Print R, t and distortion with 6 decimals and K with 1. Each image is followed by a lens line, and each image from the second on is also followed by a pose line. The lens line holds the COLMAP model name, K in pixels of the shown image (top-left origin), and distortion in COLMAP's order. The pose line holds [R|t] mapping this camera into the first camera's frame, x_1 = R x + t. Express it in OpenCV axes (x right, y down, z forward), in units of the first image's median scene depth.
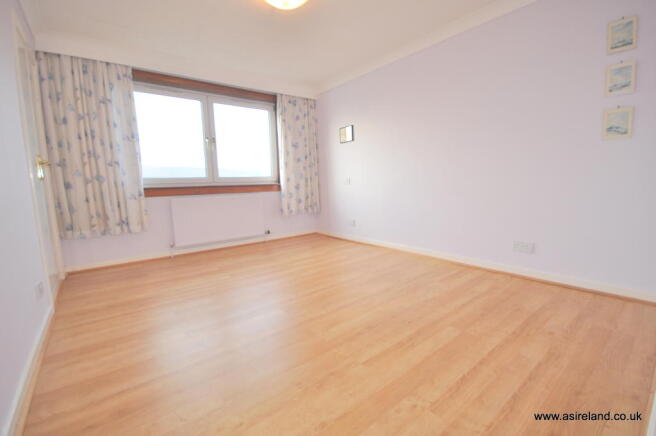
lens RADIAL K [[286.2, 0, 330.7], [0, 286.2, 217.5], [0, 0, 1]] dist [0.001363, 0.000176]
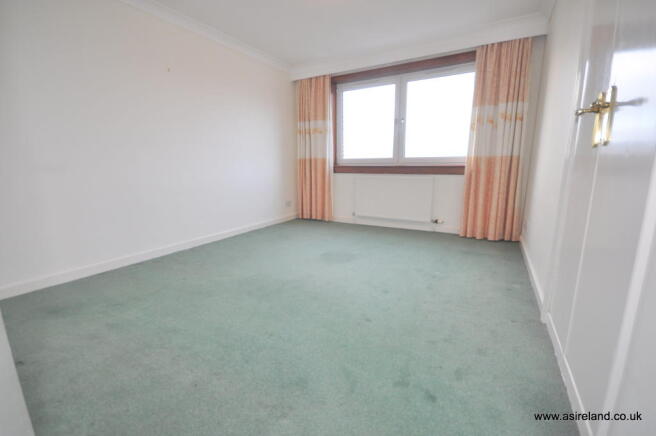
lens RADIAL K [[286.2, 0, 330.7], [0, 286.2, 217.5], [0, 0, 1]] dist [0.001363, 0.000176]
pose [[0.346444, 0.190690, -0.918484, 0.491250], [-0.121485, 0.979996, 0.157637, -0.061693], [0.930171, 0.056970, 0.362680, 0.406751]]
